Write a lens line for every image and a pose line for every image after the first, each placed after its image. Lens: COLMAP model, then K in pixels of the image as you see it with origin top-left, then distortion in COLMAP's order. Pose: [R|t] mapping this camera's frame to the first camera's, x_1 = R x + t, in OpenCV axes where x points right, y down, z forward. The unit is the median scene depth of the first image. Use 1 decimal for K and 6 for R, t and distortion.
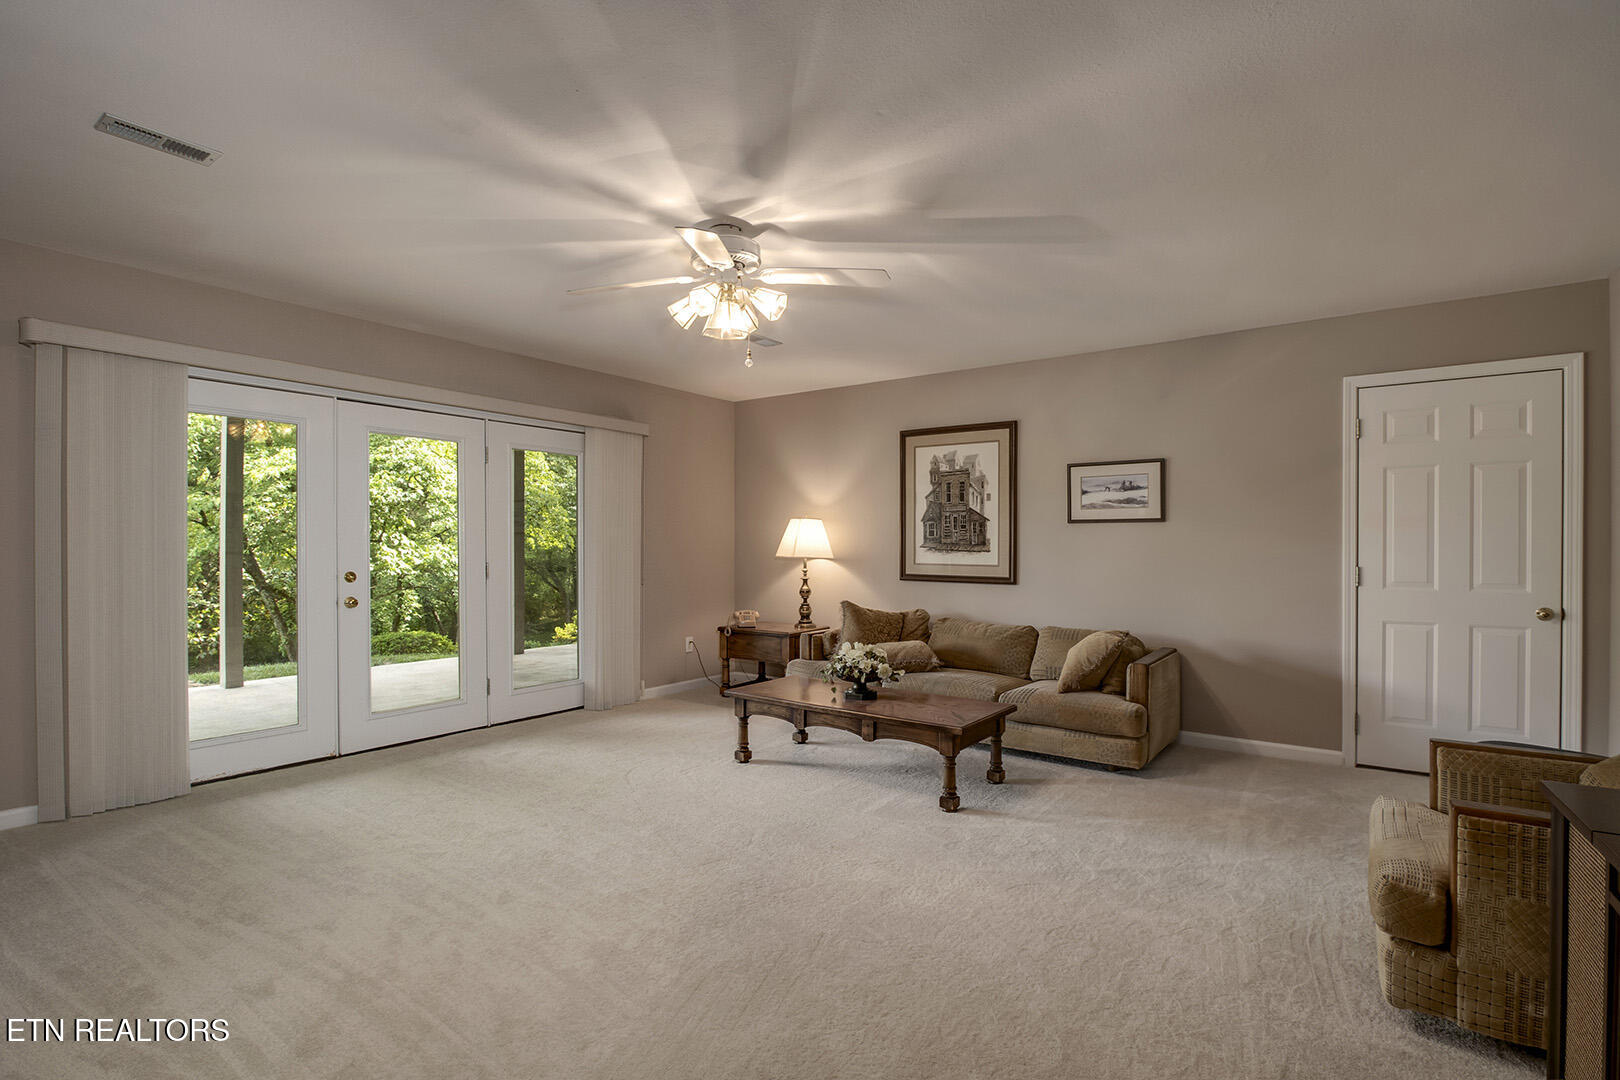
lens RADIAL K [[759.0, 0, 815.7], [0, 759.0, 548.3], [0, 0, 1]] dist [-0.021343, 0.002580]
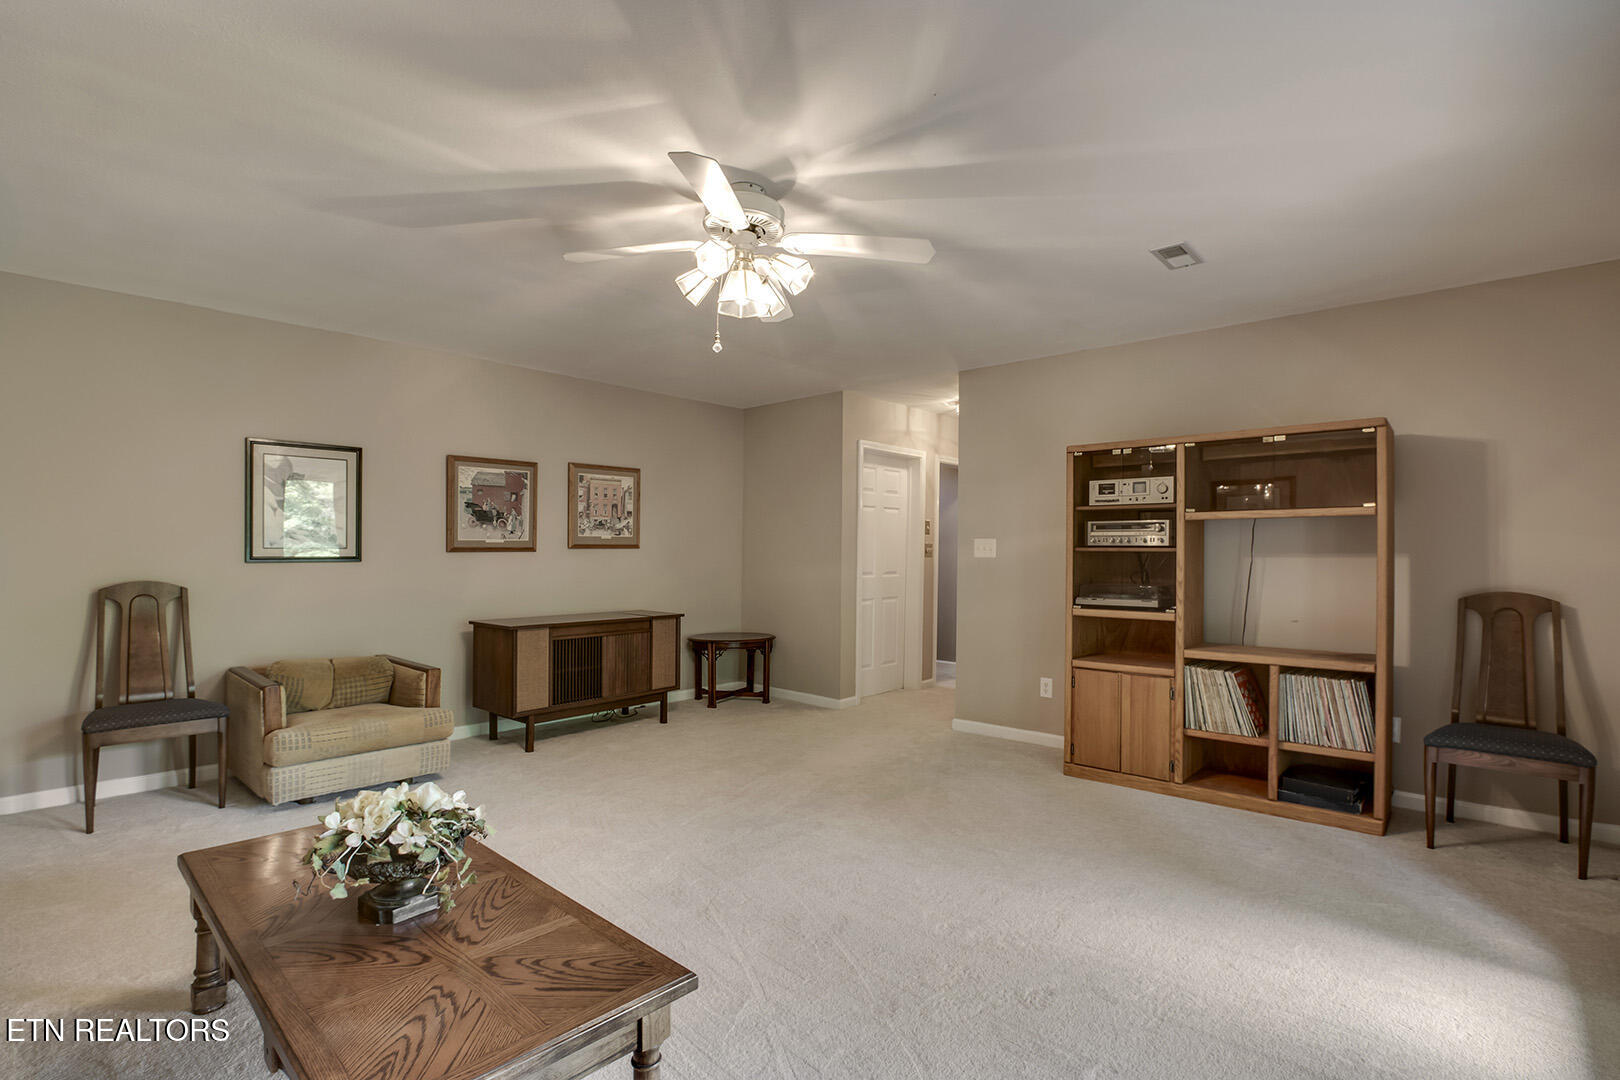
lens RADIAL K [[759.0, 0, 817.1], [0, 759.0, 546.6], [0, 0, 1]] dist [-0.021343, 0.002580]
pose [[-0.994829, -0.007467, 0.101286, -0.168374], [-0.007646, 0.999970, -0.001376, -0.007971], [-0.101273, -0.002143, -0.994856, 1.070859]]
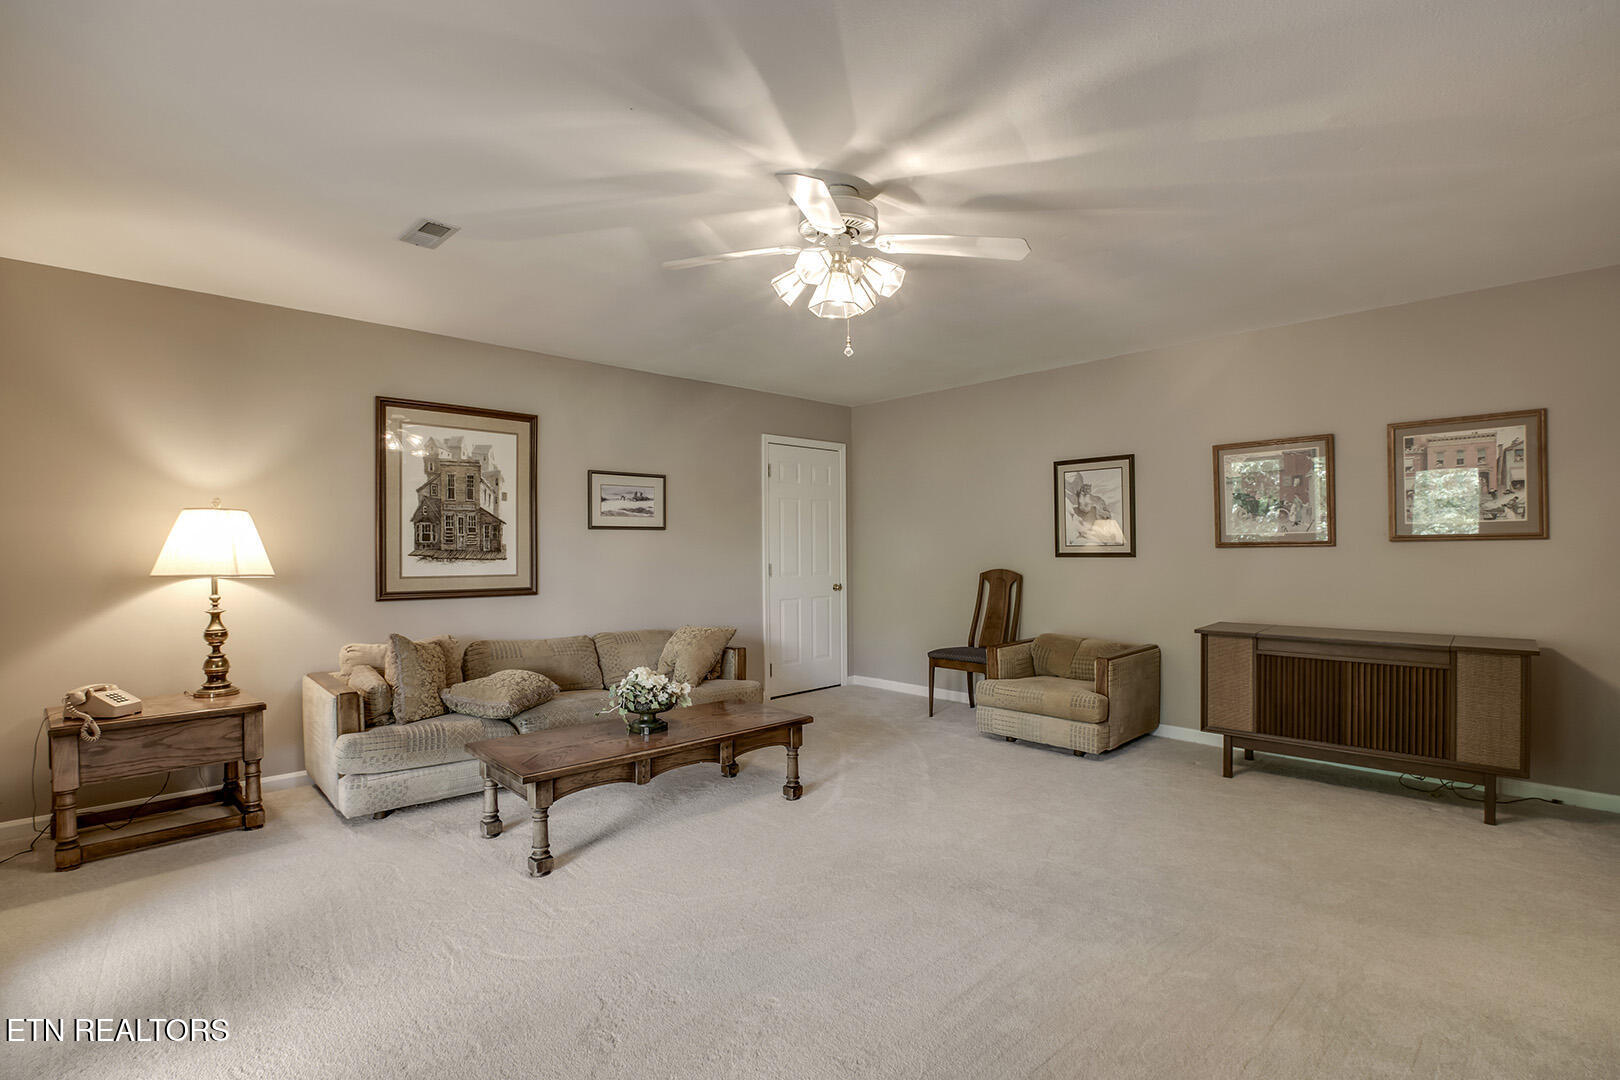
lens RADIAL K [[759.0, 0, 804.1], [0, 759.0, 543.8], [0, 0, 1]] dist [-0.021343, 0.002580]
pose [[0.181533, 0.002320, 0.983382, -0.571234], [0.011731, 0.999921, -0.004524, -0.005449], [-0.983315, 0.012357, 0.181492, 0.513227]]
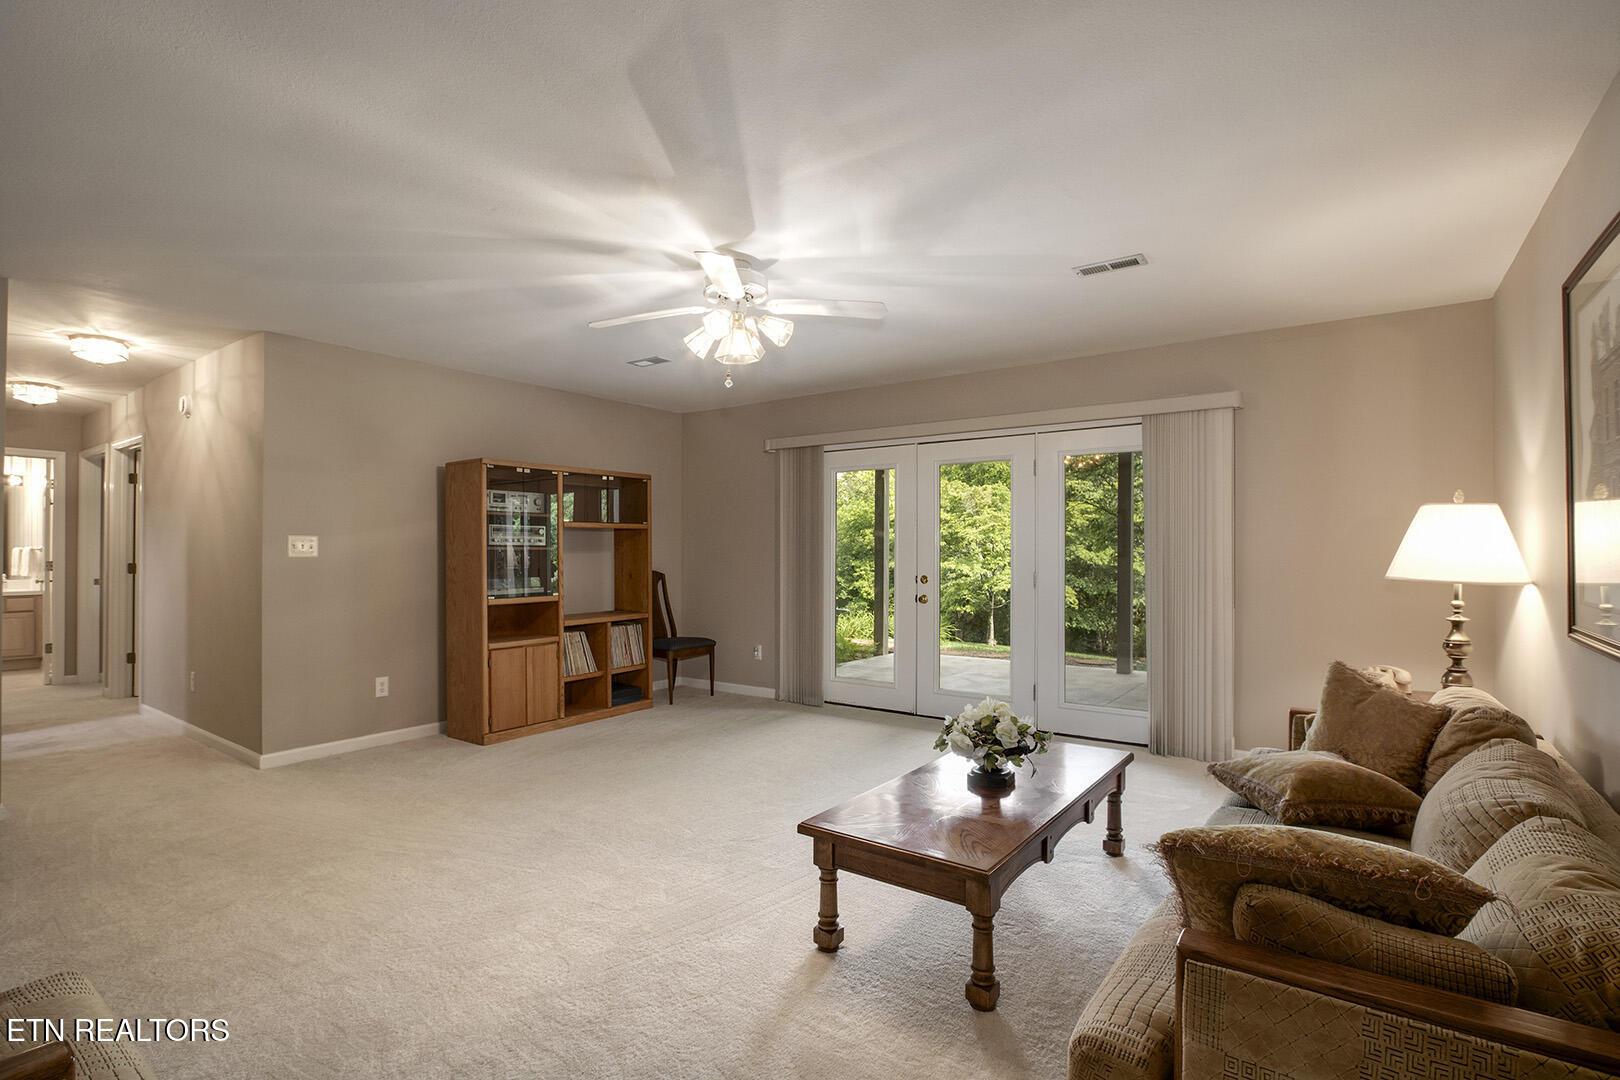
lens RADIAL K [[759.0, 0, 808.8], [0, 759.0, 544.7], [0, 0, 1]] dist [-0.021343, 0.002580]
pose [[0.009425, -0.013955, -0.999858, 0.558622], [-0.005683, 0.999886, -0.014009, -0.001922], [0.999939, 0.005814, 0.009344, 0.636339]]
